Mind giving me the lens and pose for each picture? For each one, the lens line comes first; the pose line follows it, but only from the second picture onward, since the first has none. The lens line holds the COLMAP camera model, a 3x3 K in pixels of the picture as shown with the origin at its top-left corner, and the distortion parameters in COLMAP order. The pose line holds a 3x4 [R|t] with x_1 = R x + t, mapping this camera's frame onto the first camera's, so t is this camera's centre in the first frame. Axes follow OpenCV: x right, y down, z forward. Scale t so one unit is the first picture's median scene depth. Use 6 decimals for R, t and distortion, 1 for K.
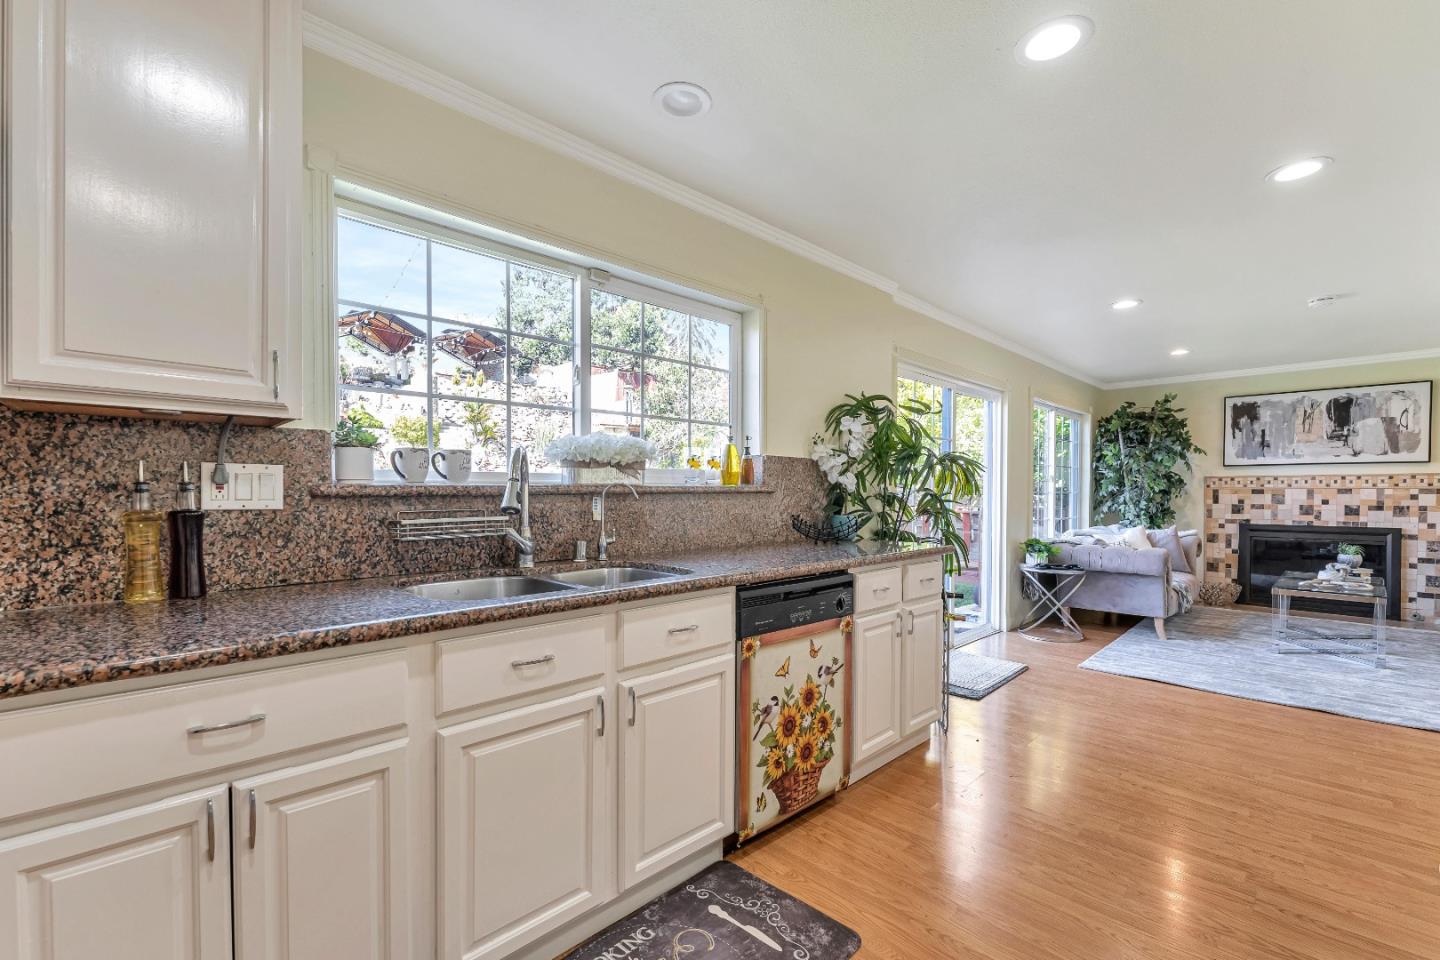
lens RADIAL K [[611.4, 0, 721.3], [0, 611.4, 498.5], [0, 0, 1]] dist [0.000878, 0.000221]
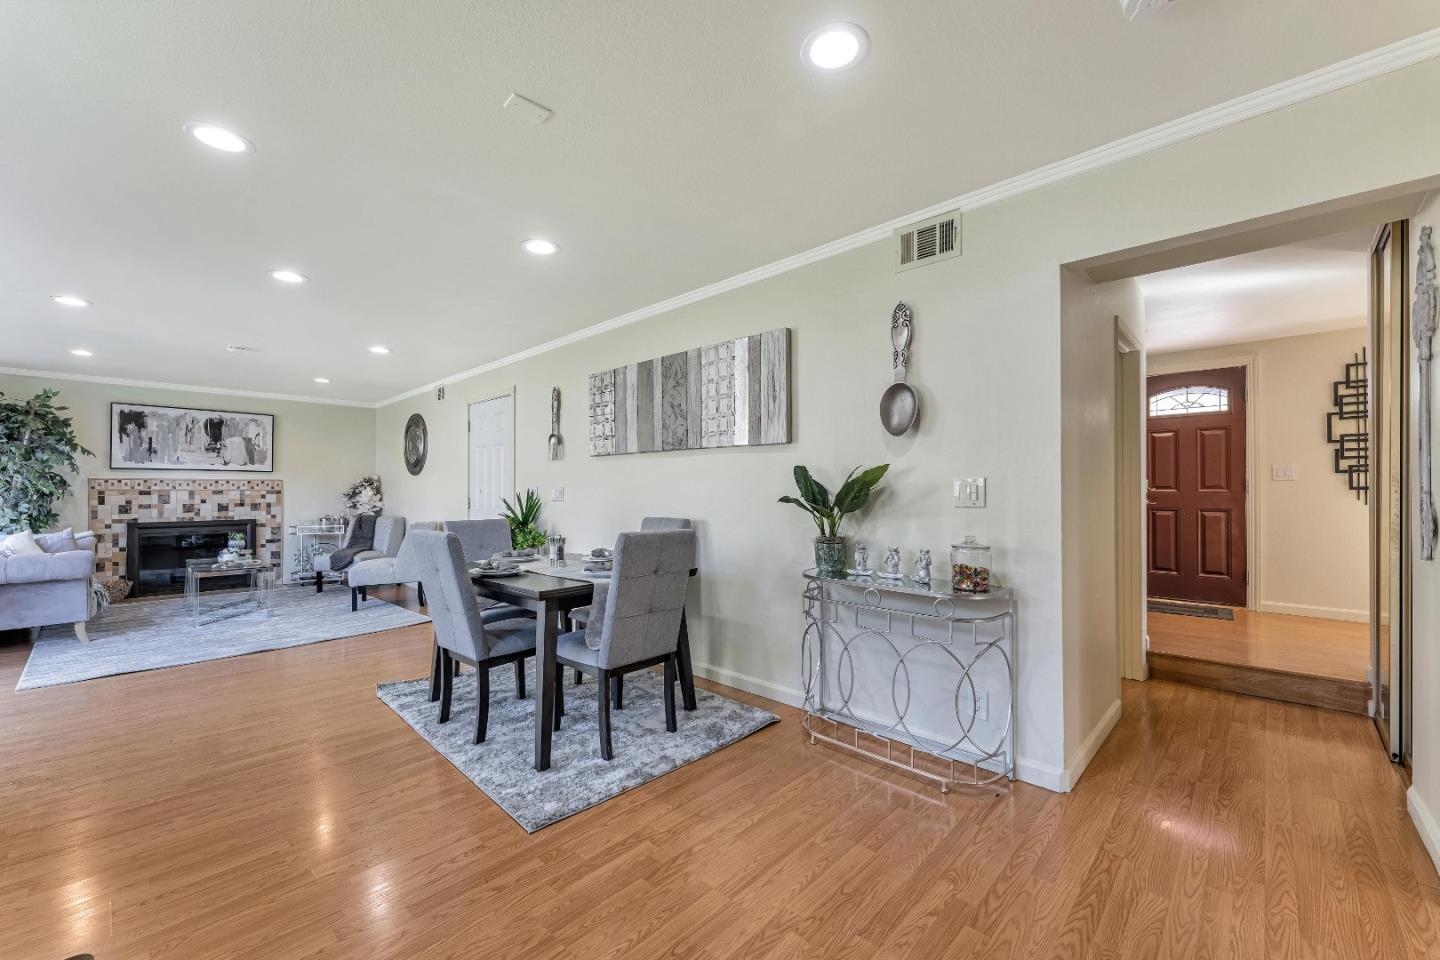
lens RADIAL K [[604.1, 0, 748.9], [0, 604.1, 490.6], [0, 0, 1]] dist [-0.001326, -0.000016]
pose [[-0.086539, 0.000475, 0.996248, -0.313178], [0.013904, 0.999903, 0.000731, -0.001155], [-0.996151, 0.013915, -0.086538, 0.010490]]
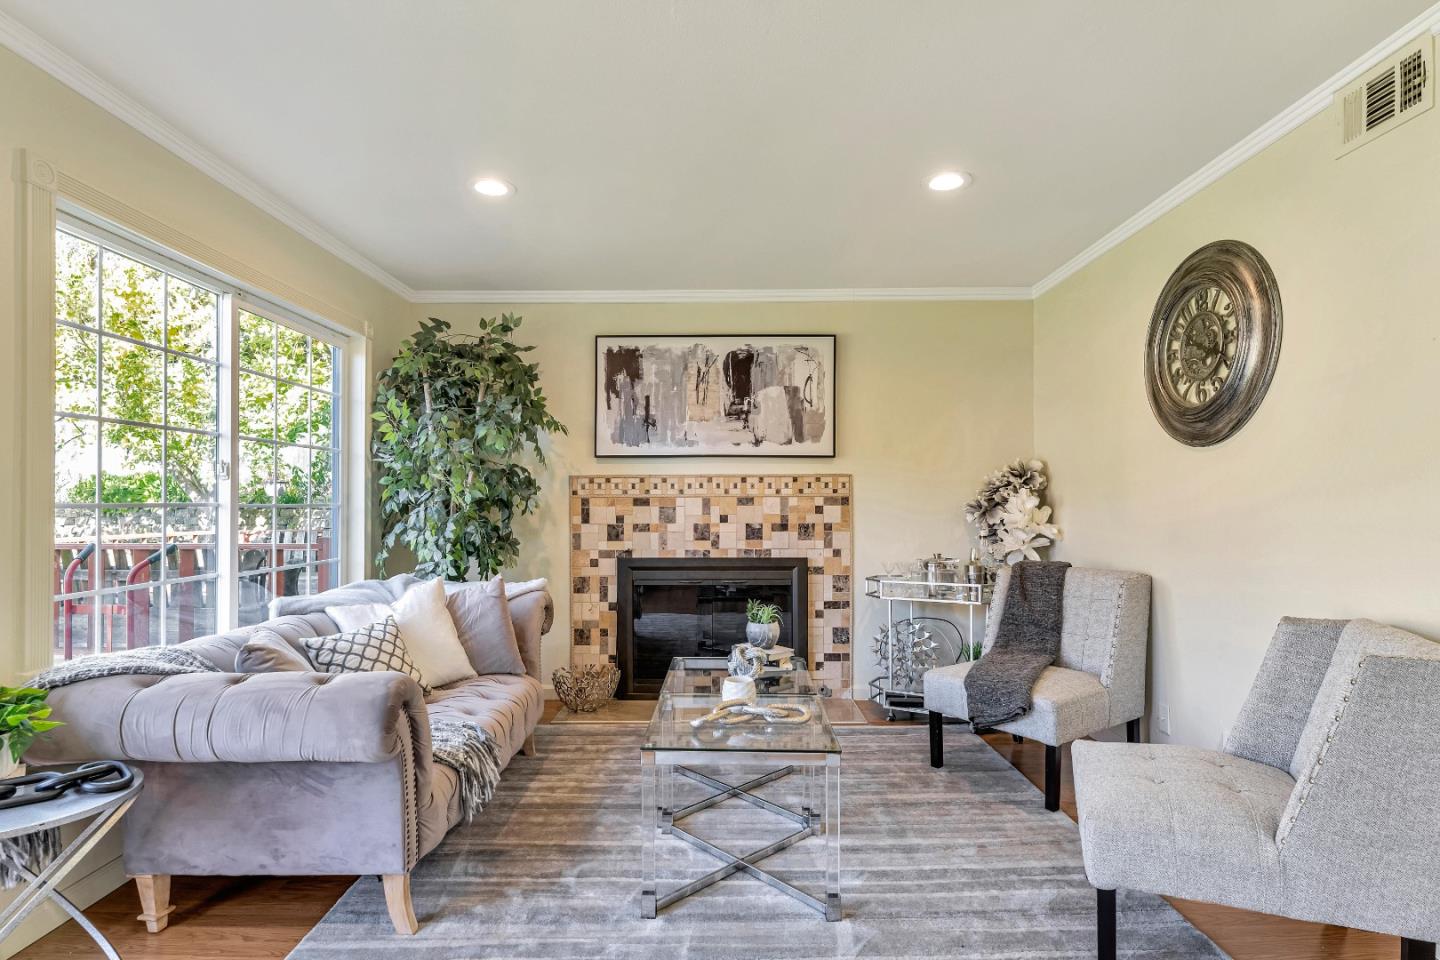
lens RADIAL K [[574.6, 0, 717.0], [0, 574.6, 491.1], [0, 0, 1]] dist [0.000581, -0.000070]
pose [[0.703327, 0.011318, 0.710777, 0.560433], [0.011410, 0.999565, -0.027207, -0.006219], [-0.710775, 0.027246, 0.702891, 0.587102]]
